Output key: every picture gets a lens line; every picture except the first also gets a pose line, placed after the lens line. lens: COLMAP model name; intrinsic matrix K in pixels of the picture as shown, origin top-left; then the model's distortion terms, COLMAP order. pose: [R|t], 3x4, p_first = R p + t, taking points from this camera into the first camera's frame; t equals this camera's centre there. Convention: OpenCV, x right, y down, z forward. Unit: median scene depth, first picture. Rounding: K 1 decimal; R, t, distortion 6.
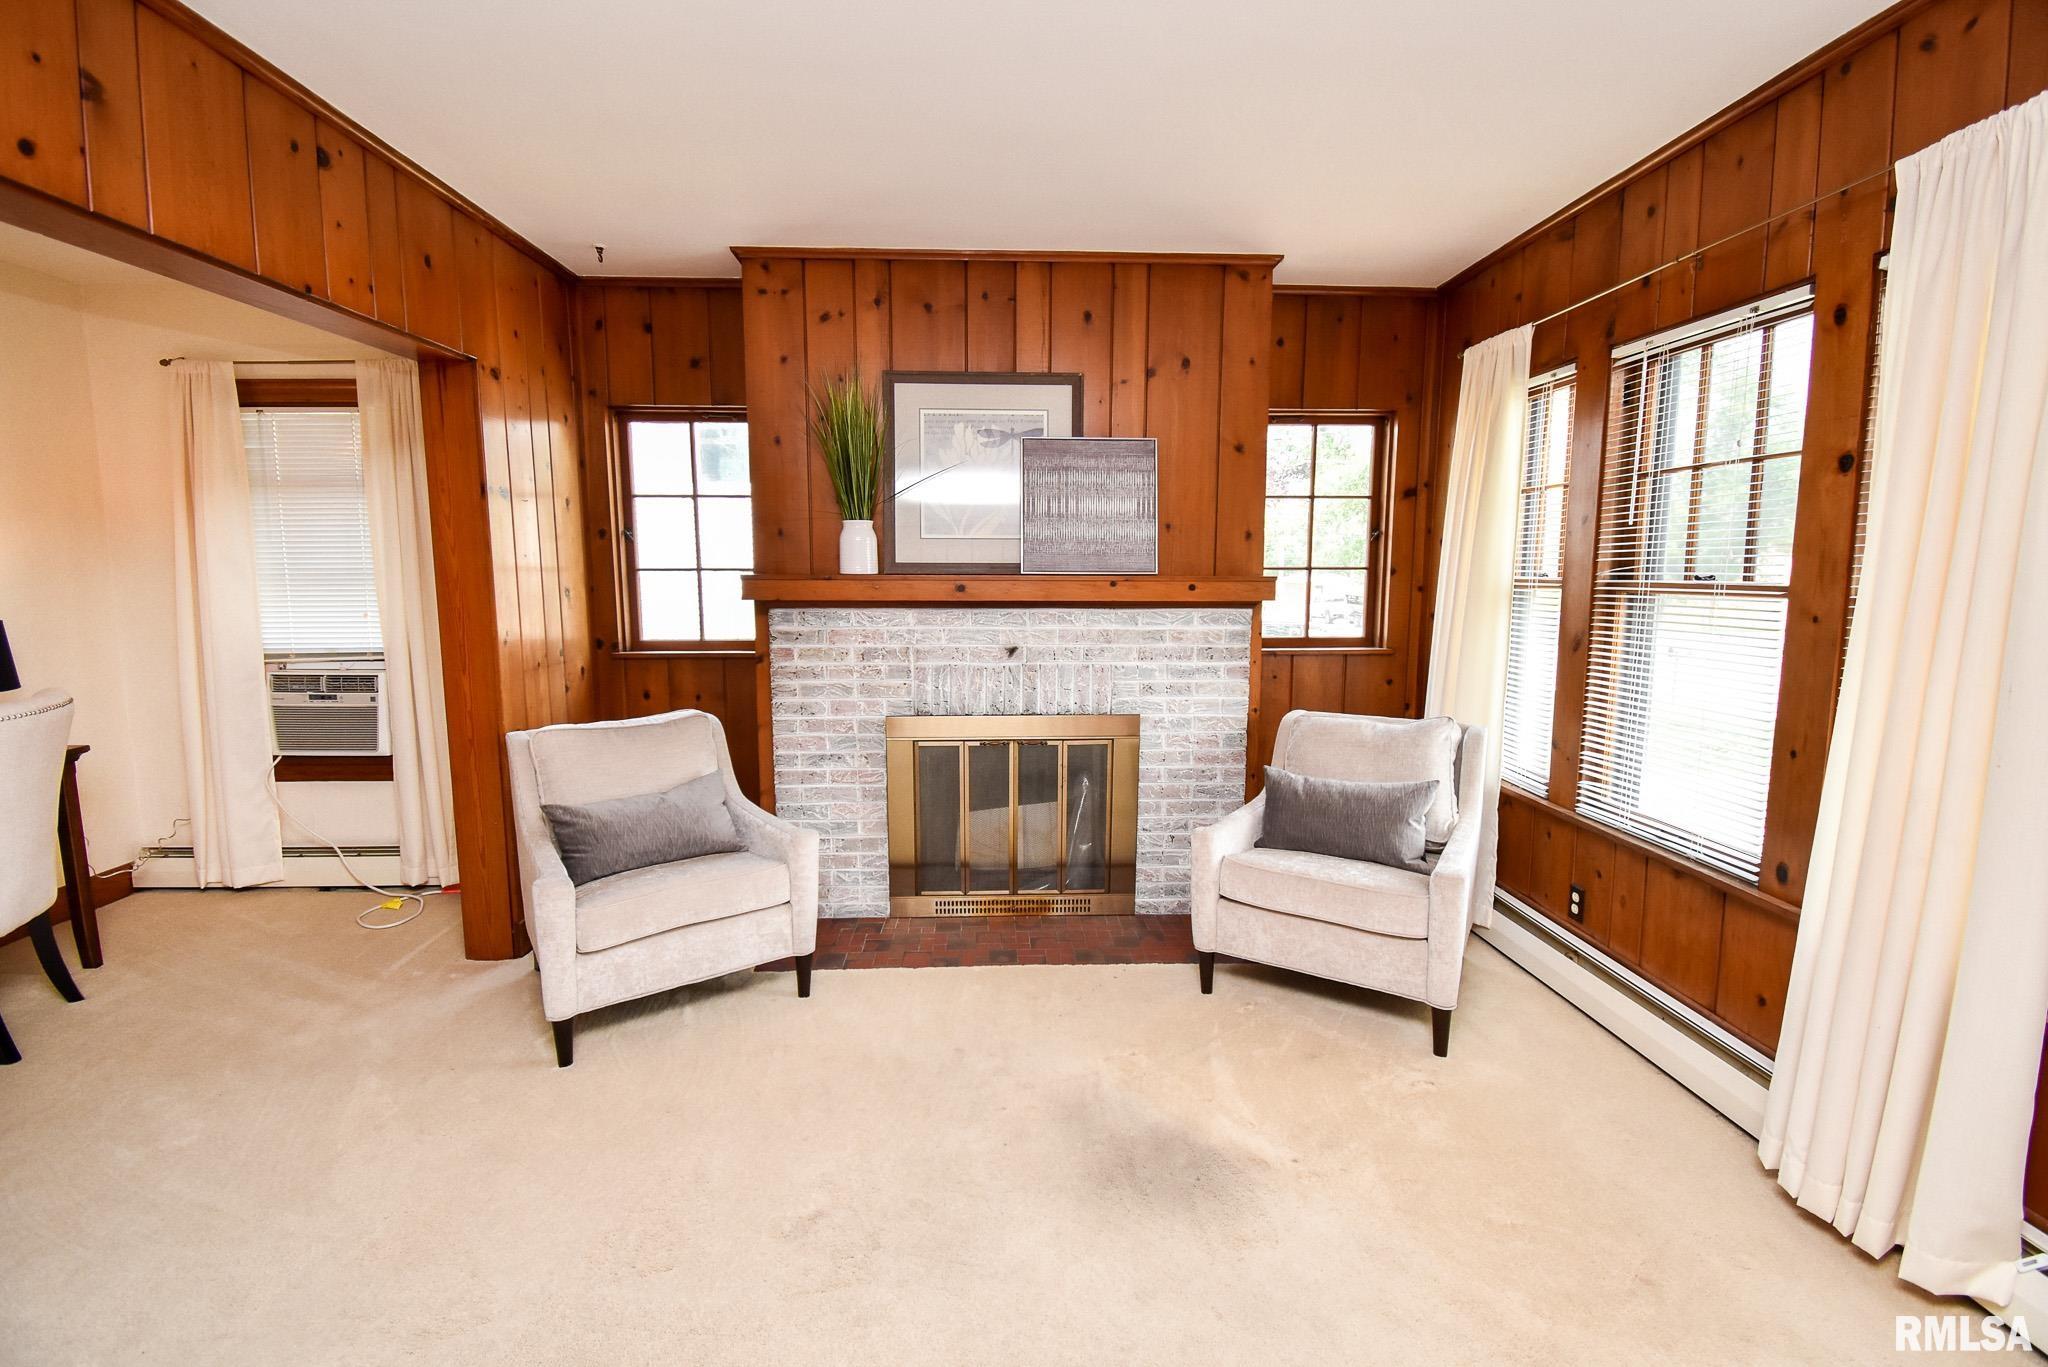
lens RADIAL K [[926.9, 0, 1107.0], [0, 926.9, 688.7], [0, 0, 1]] dist [0.000552, -0.013810]
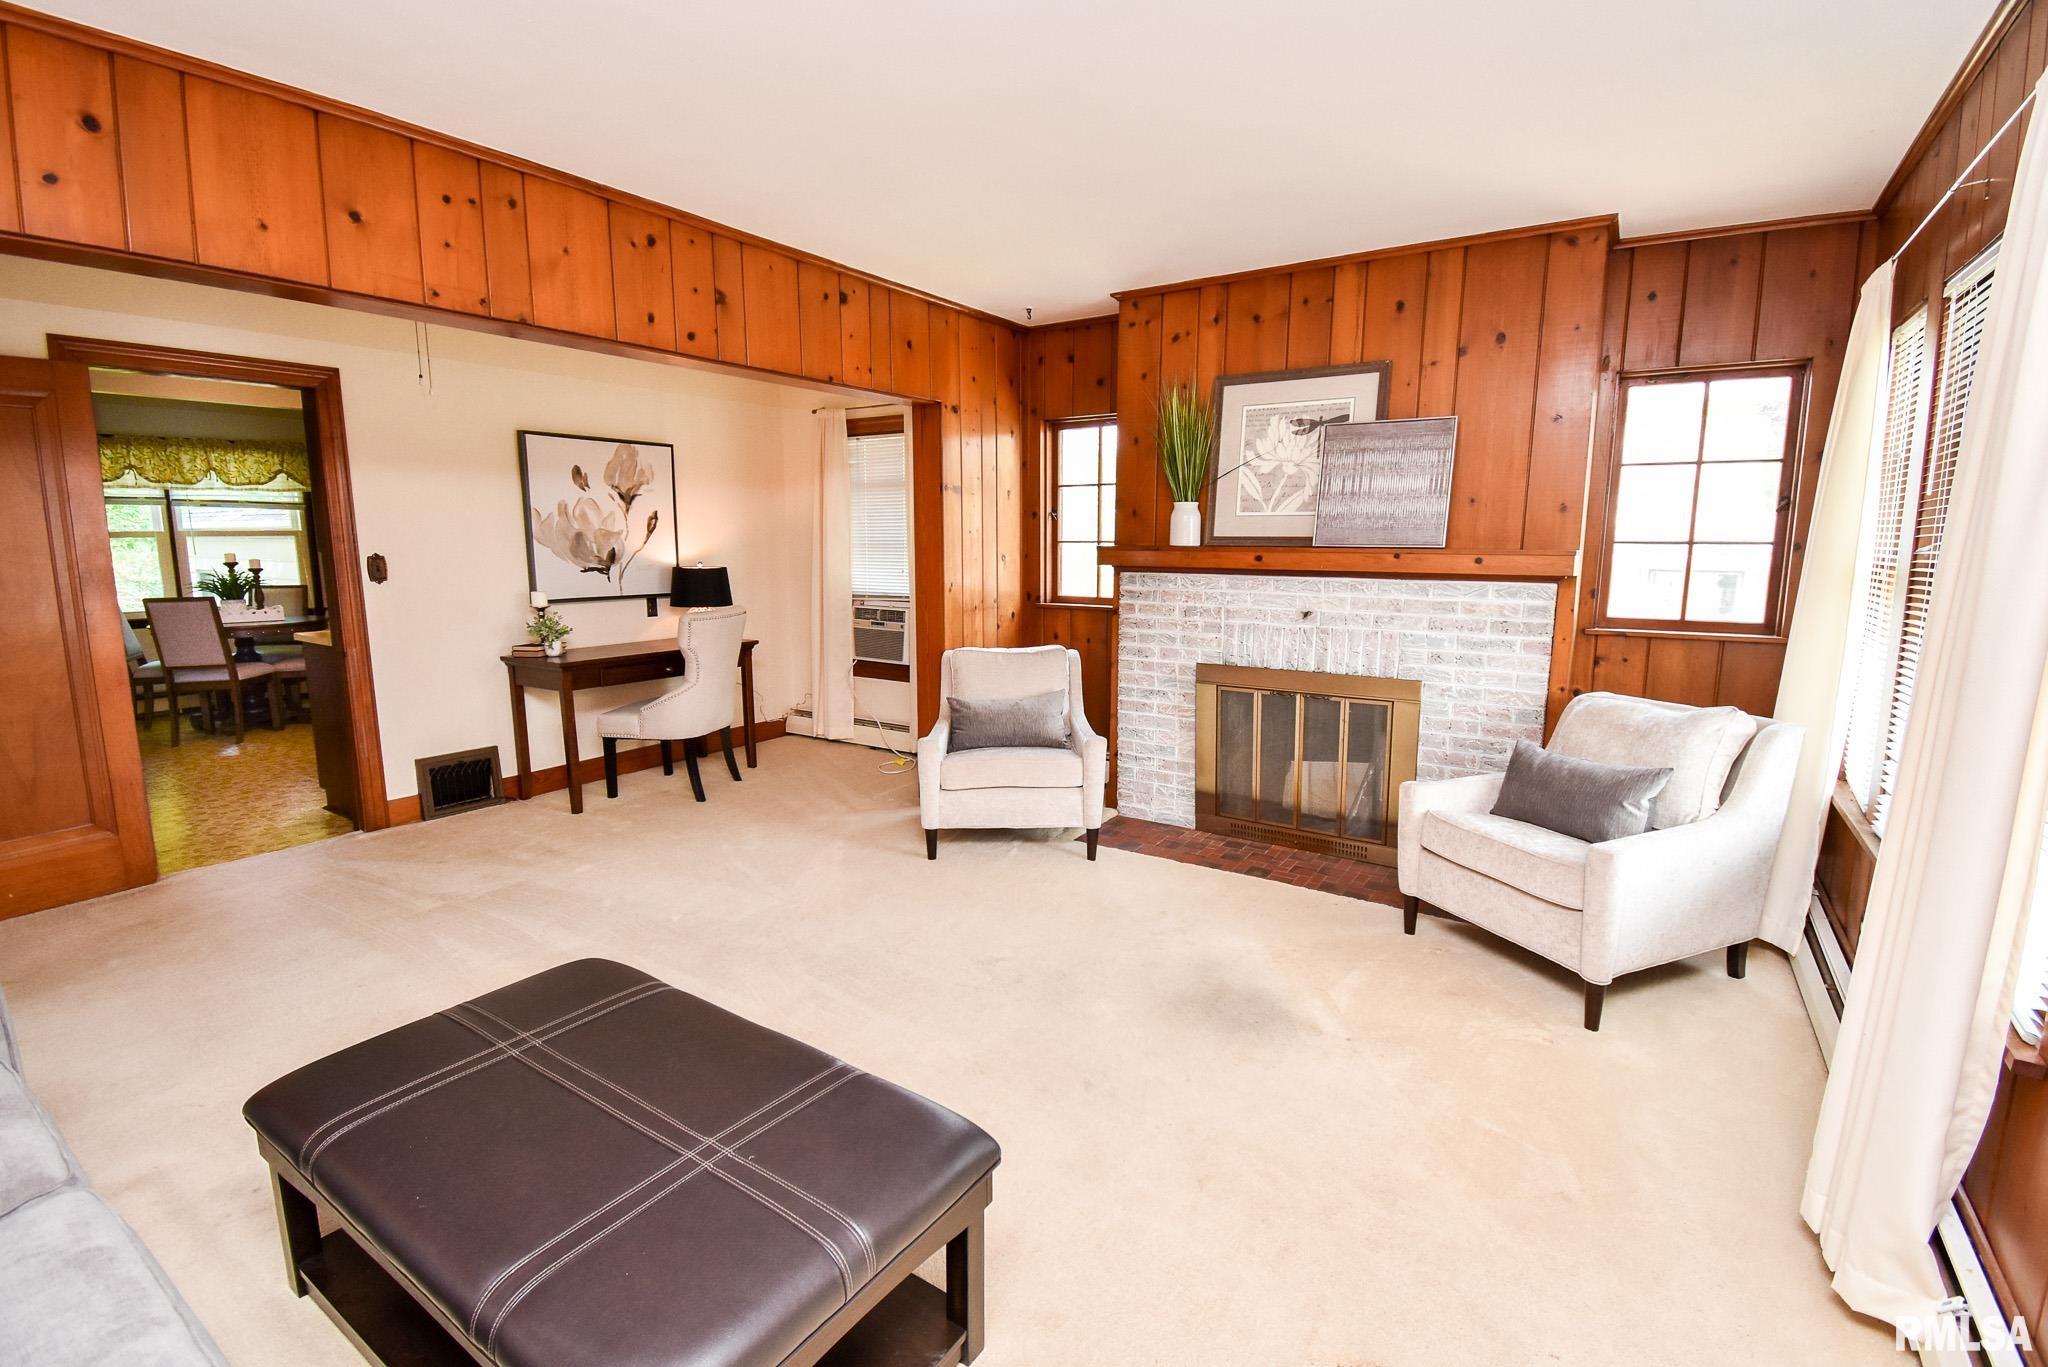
lens RADIAL K [[926.9, 0, 1035.0], [0, 926.9, 692.7], [0, 0, 1]] dist [0.000552, -0.013810]
pose [[0.807477, 0.097085, -0.581856, 0.304771], [-0.077930, 0.995275, 0.057917, 0.015014], [0.584729, -0.001423, 0.811227, -0.117849]]
